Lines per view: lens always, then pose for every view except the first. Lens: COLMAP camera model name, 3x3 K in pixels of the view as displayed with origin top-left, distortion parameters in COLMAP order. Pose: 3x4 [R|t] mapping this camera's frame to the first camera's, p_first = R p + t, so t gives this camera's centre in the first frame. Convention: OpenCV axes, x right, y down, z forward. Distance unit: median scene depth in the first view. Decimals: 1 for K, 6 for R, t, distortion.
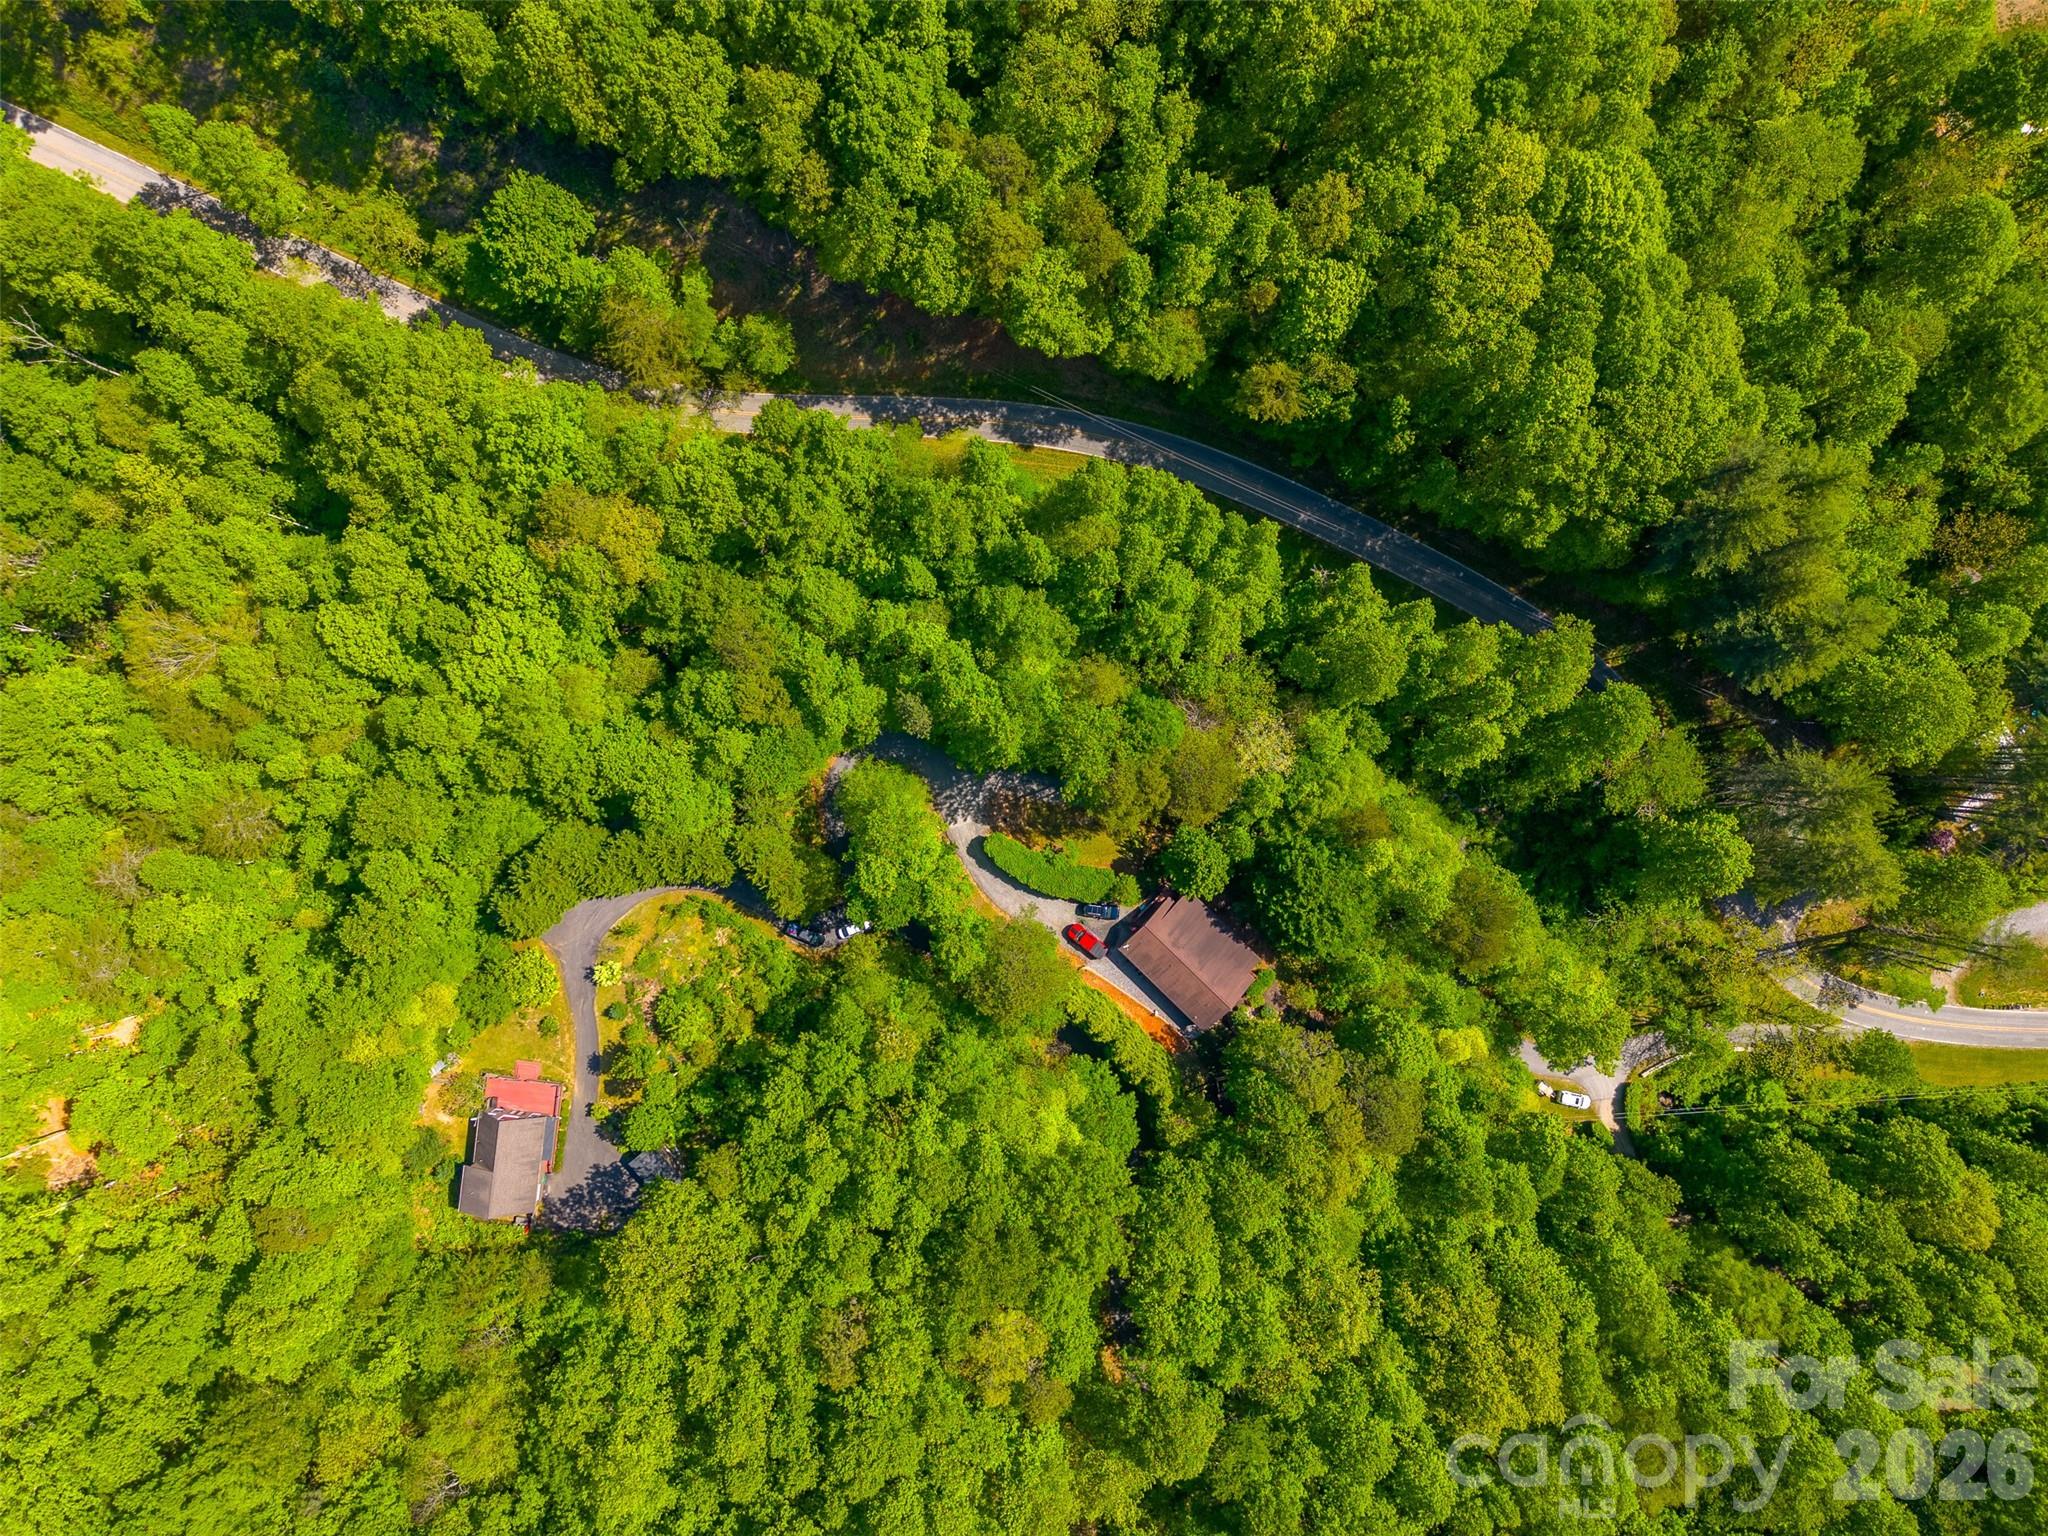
lens RADIAL K [[1430.9, 0, 1028.4], [0, 1430.9, 772.2], [0, 0, 1]] dist [0.021915, -0.009034]
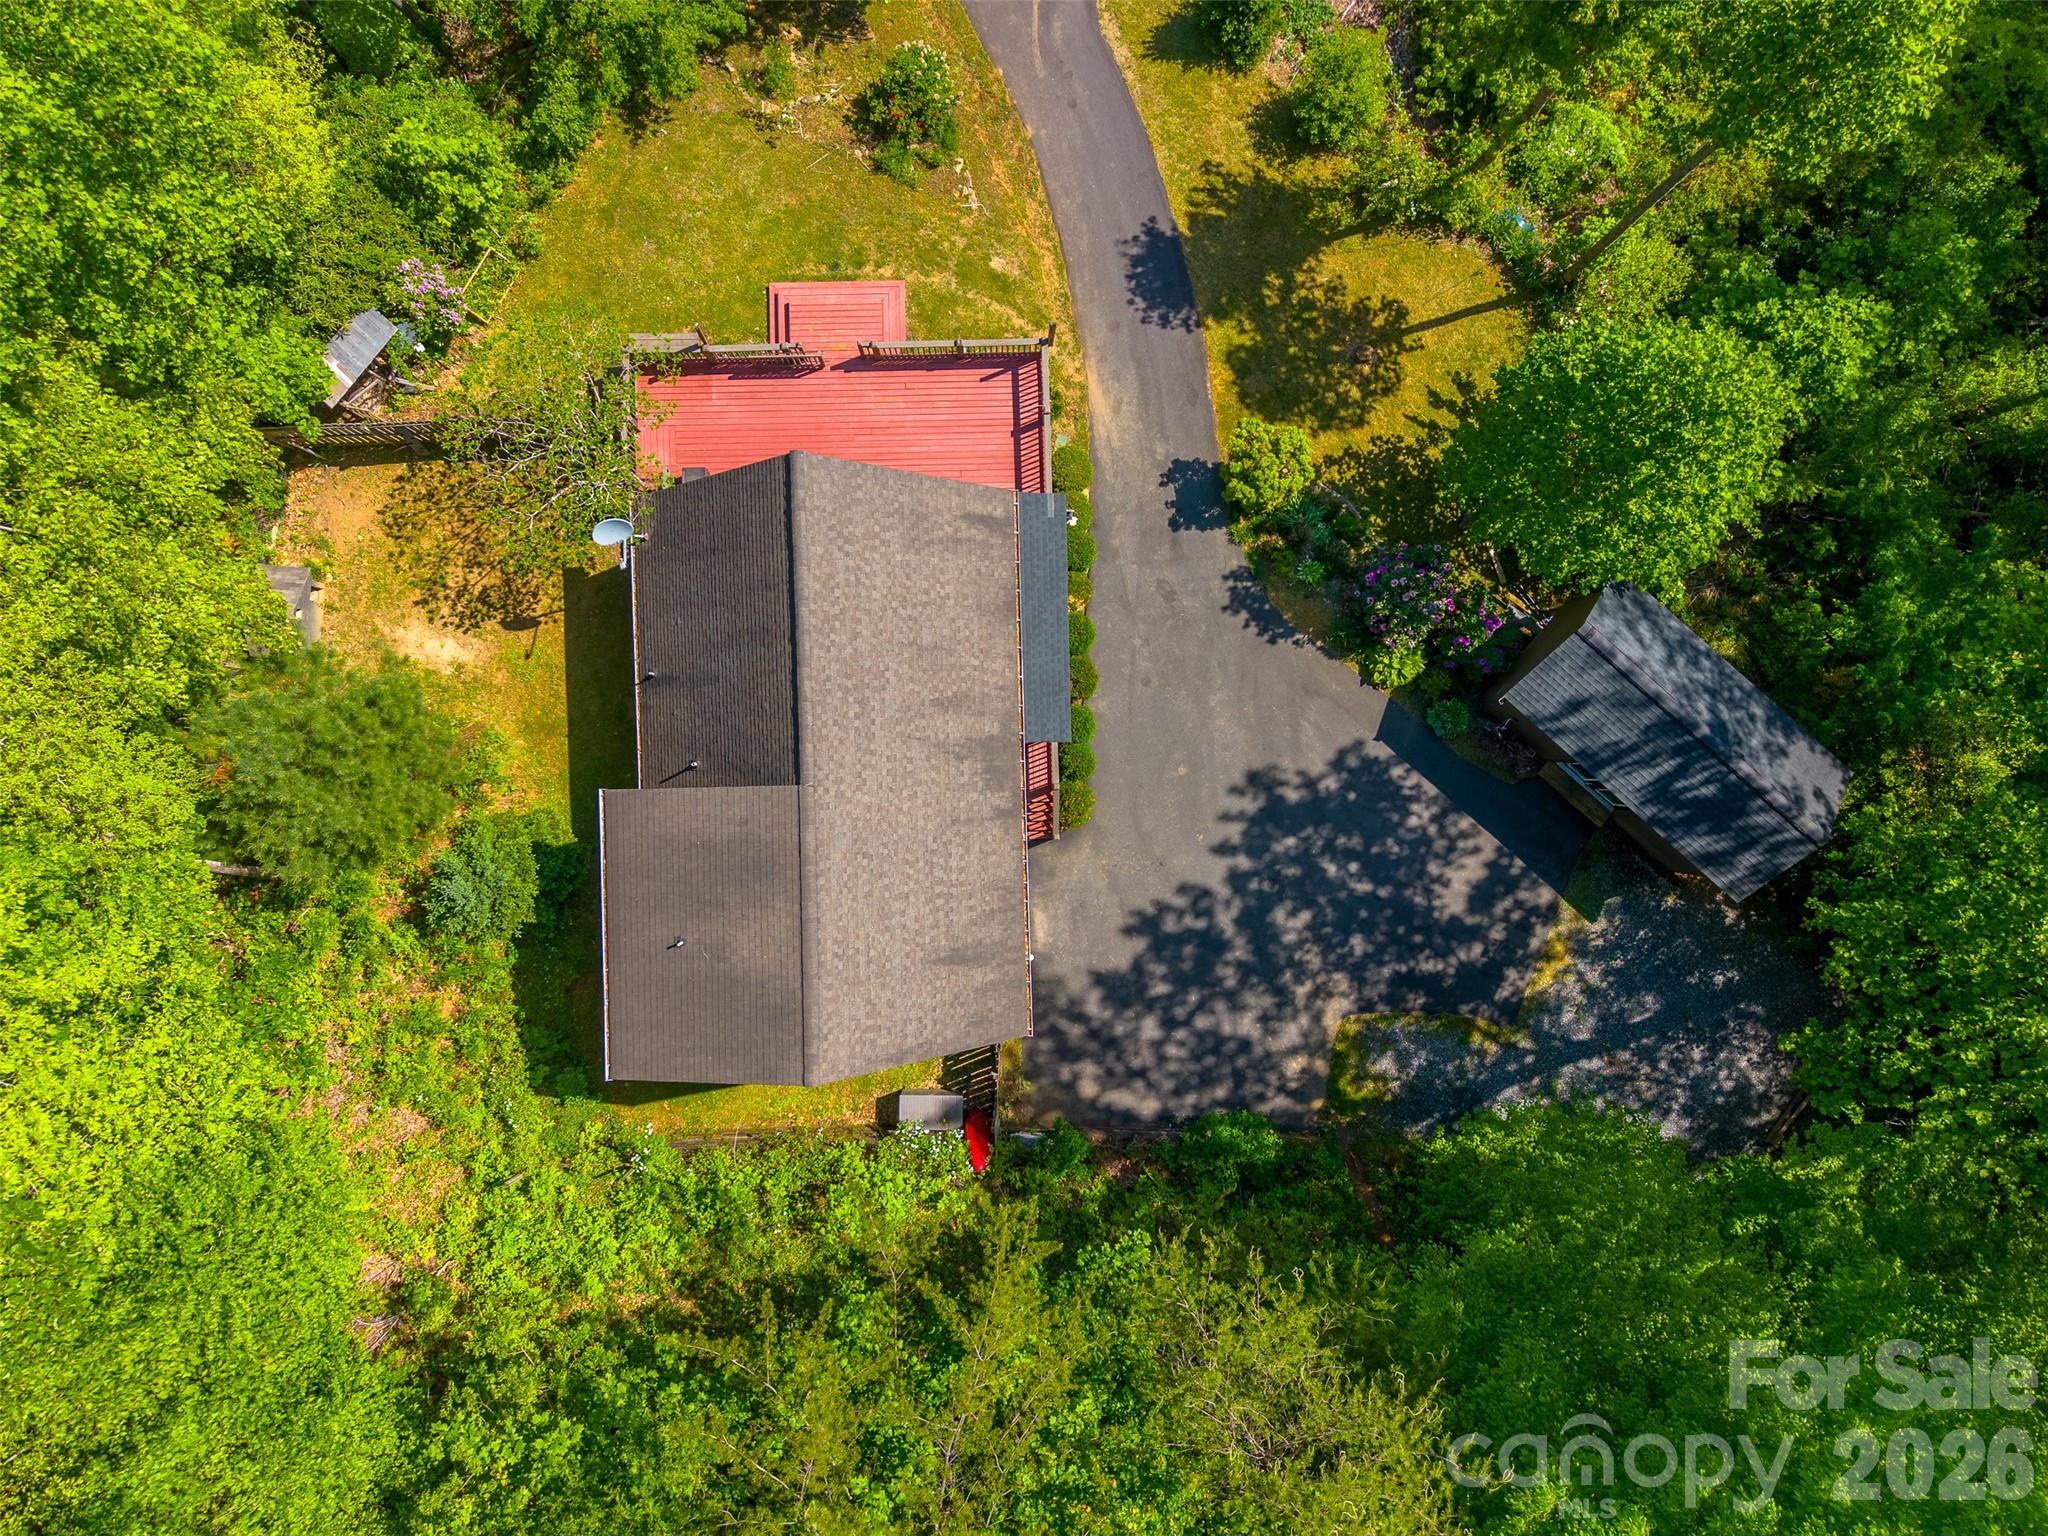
lens RADIAL K [[1430.9, 0, 1023.6], [0, 1430.9, 762.3], [0, 0, 1]] dist [0.021915, -0.009034]
pose [[0.988916, -0.142690, 0.041049, -0.340400], [0.142392, 0.989759, 0.010100, 0.265603], [-0.042070, -0.004143, 0.999106, 0.809307]]
